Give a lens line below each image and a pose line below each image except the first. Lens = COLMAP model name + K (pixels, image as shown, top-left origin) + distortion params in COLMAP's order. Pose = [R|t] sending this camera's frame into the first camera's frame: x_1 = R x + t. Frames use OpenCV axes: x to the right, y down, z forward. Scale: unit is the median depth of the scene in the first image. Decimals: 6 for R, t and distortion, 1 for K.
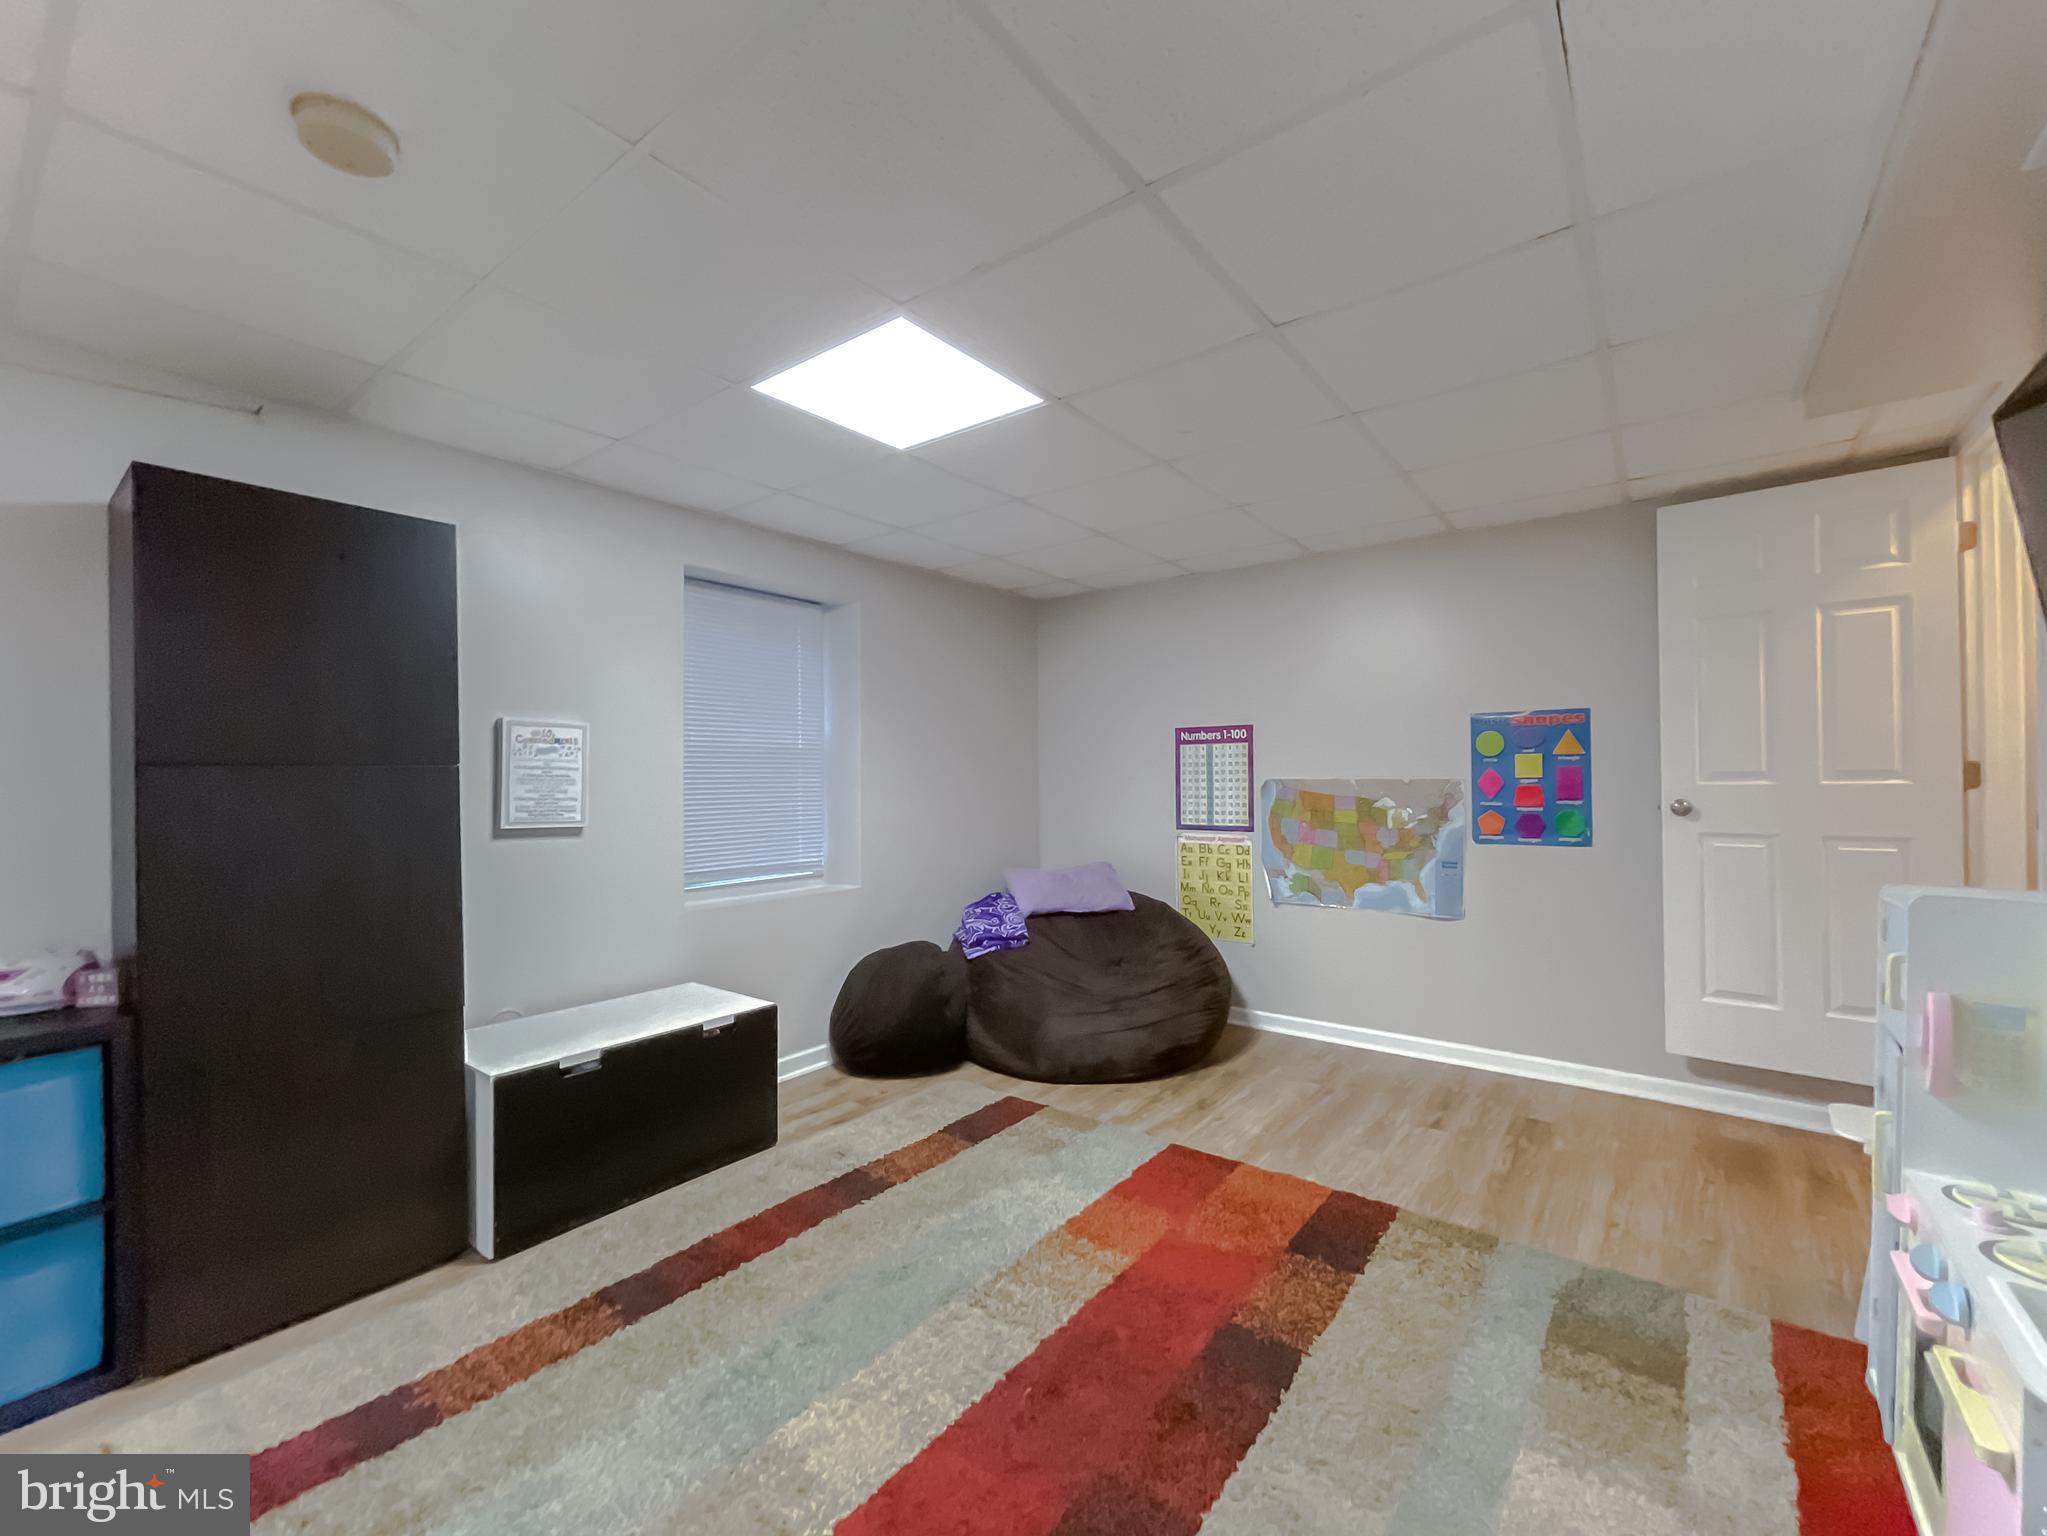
lens RADIAL K [[843.8, 0, 1016.4], [0, 843.8, 776.4], [0, 0, 1]] dist [-0.004360, 0.002182]
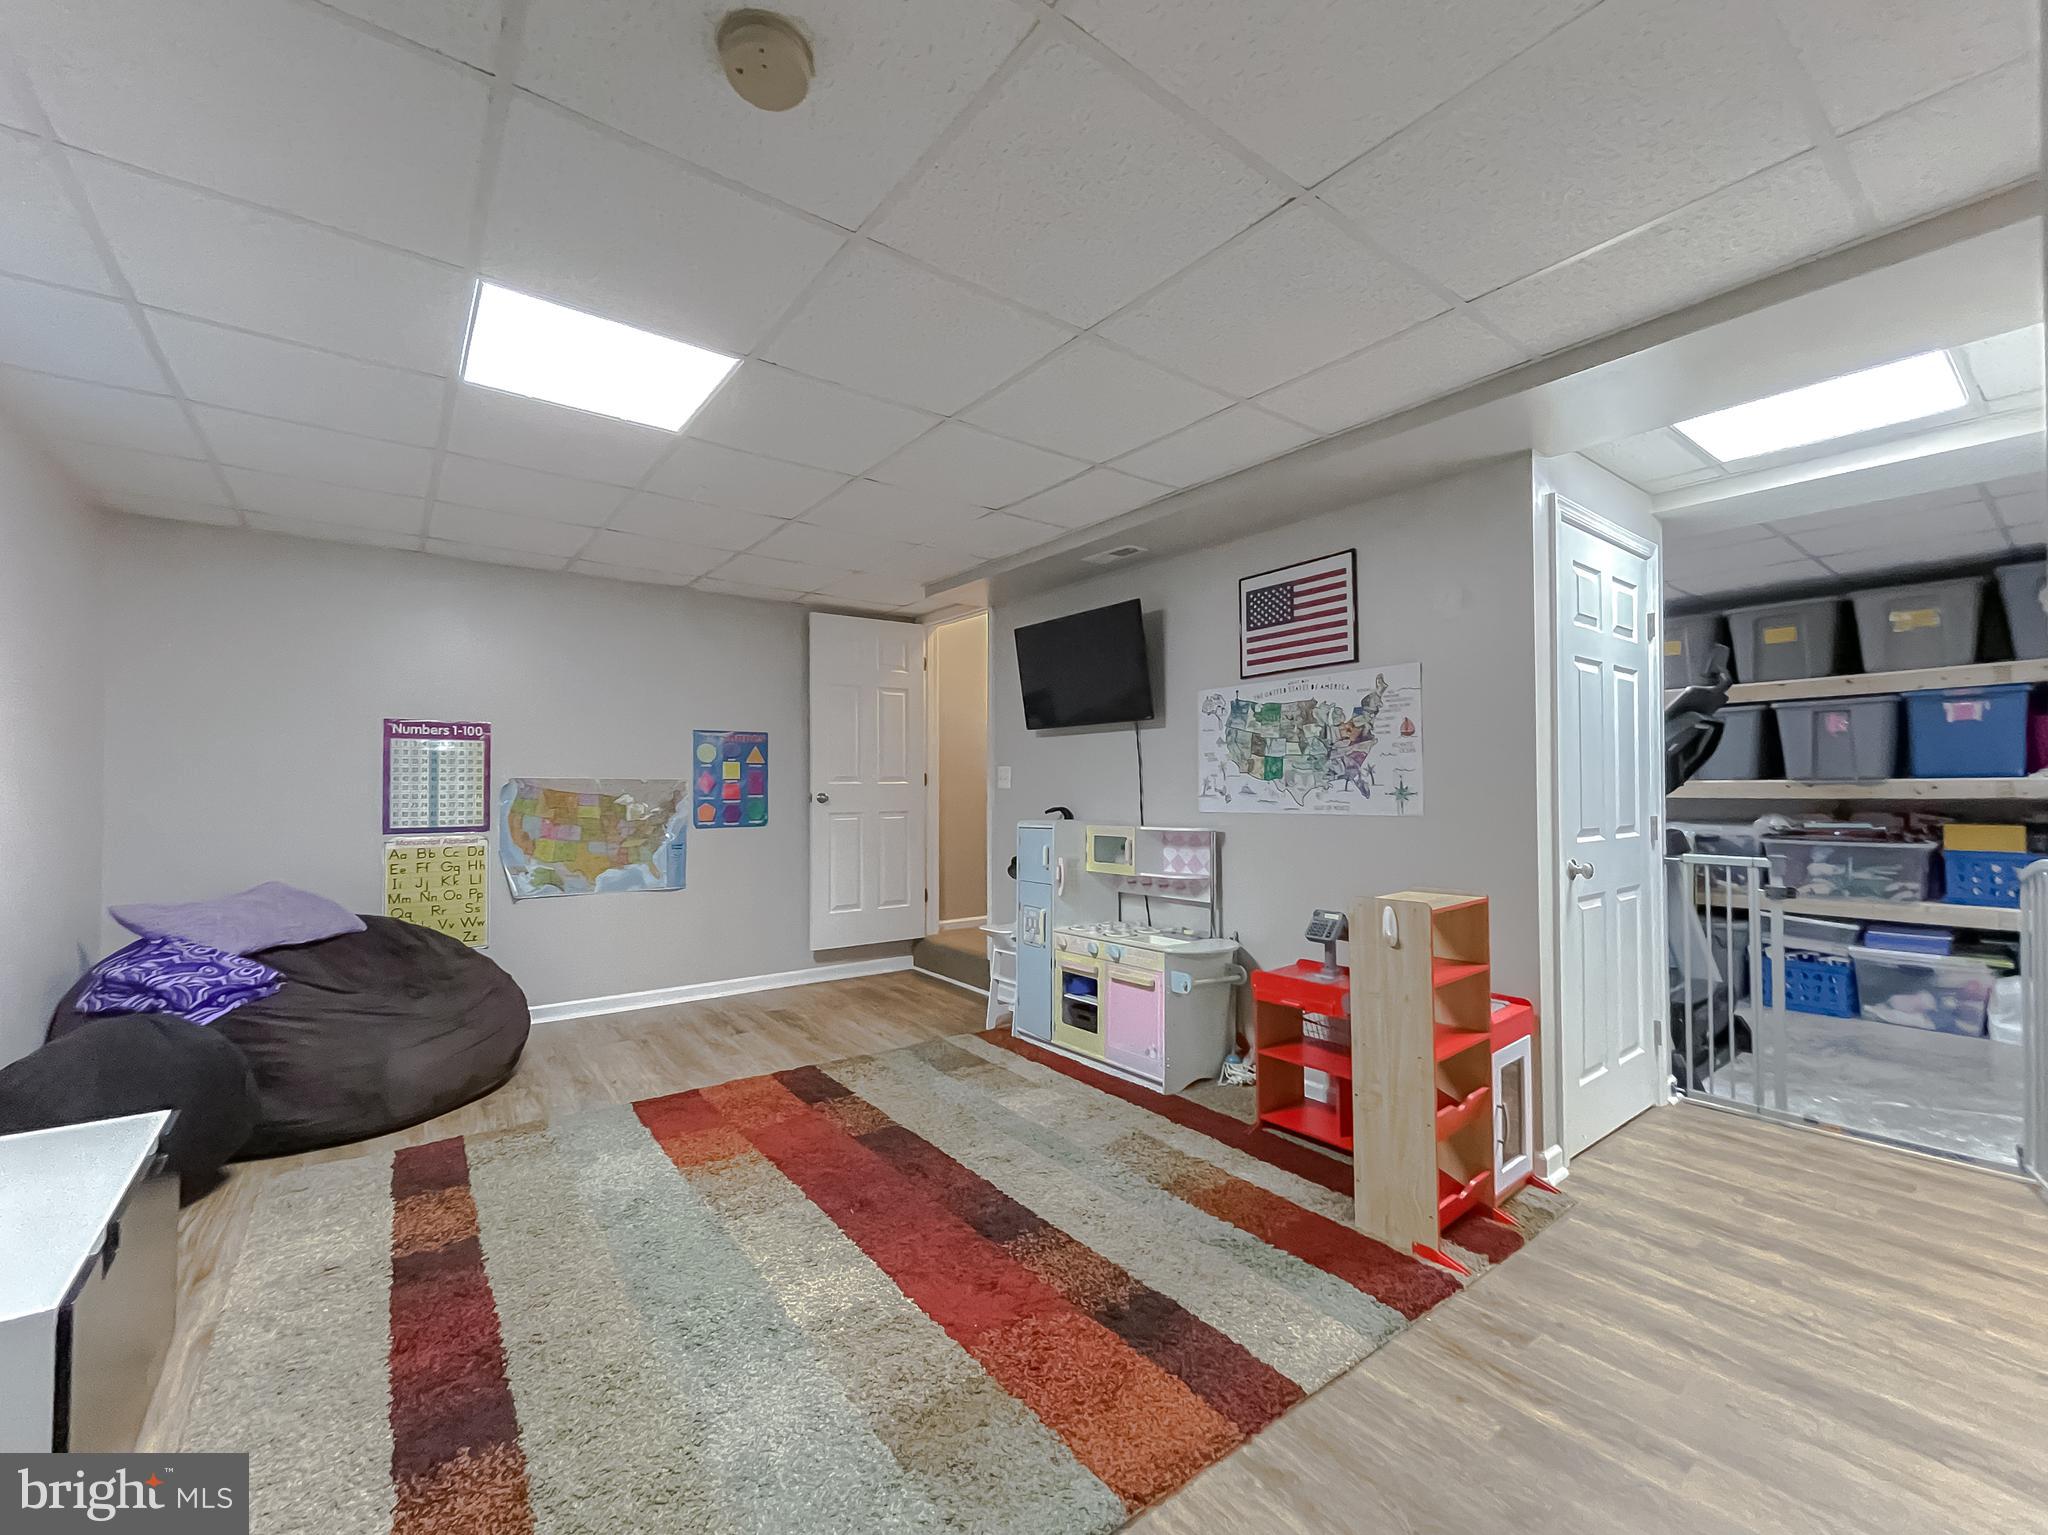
lens RADIAL K [[844.2, 0, 997.8], [0, 844.2, 776.2], [0, 0, 1]] dist [-0.004360, 0.002182]
pose [[0.284967, 0.018607, 0.958357, -0.678519], [-0.002294, 0.999822, -0.018730, 0.025089], [-0.958535, 0.003139, 0.284959, 0.203603]]
